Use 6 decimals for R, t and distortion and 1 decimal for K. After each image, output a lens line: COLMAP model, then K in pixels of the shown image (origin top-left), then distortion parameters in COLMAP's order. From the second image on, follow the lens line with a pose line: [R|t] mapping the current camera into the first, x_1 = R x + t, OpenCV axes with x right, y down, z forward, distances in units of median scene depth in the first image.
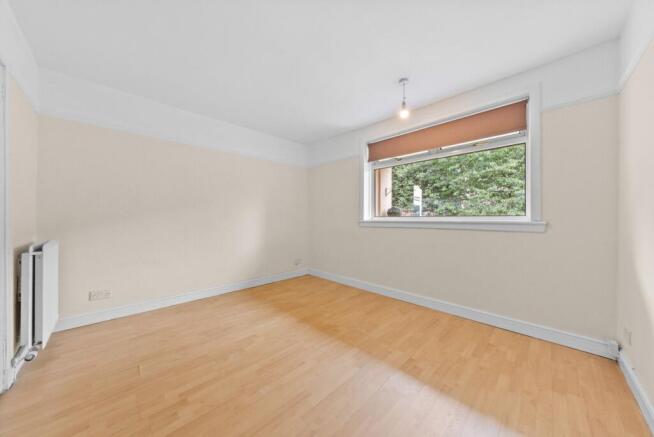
lens RADIAL K [[225.0, 0, 328.5], [0, 225.0, 215.8], [0, 0, 1]] dist [-0.006786, 0.000449]
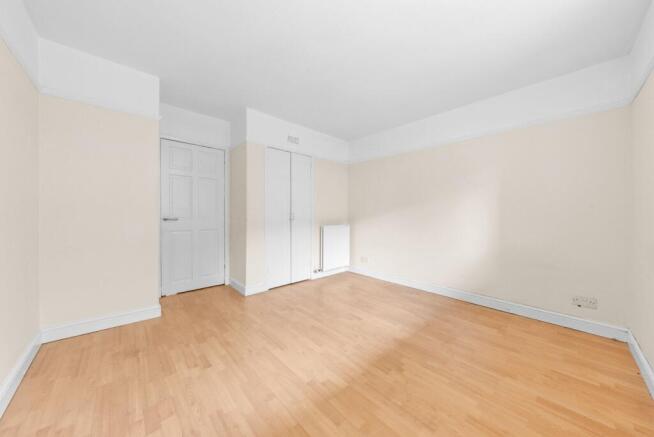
lens RADIAL K [[225.0, 0, 326.4], [0, 225.0, 217.2], [0, 0, 1]] dist [-0.006786, 0.000449]
pose [[-0.043469, 0.012713, -0.998974, 0.824145], [-0.001784, 0.999916, 0.012803, 0.008034], [0.999053, 0.002338, -0.043443, 0.901278]]
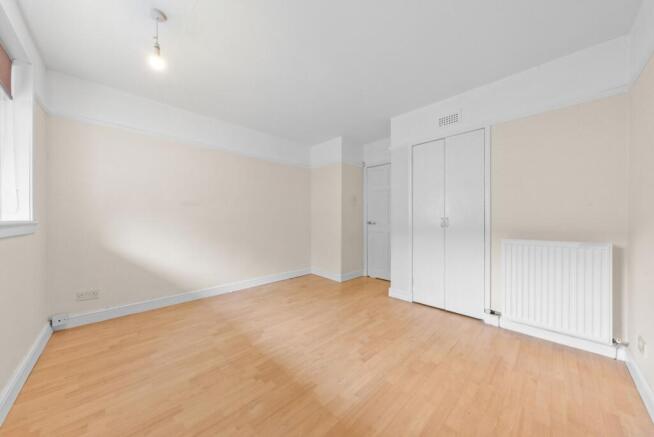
lens RADIAL K [[225.0, 0, 322.9], [0, 225.0, 219.1], [0, 0, 1]] dist [-0.006786, 0.000449]
pose [[-0.999320, -0.003958, 0.036664, -0.213846], [-0.004209, 0.999968, -0.006770, 0.023435], [-0.036636, -0.006920, -0.999305, 1.881282]]
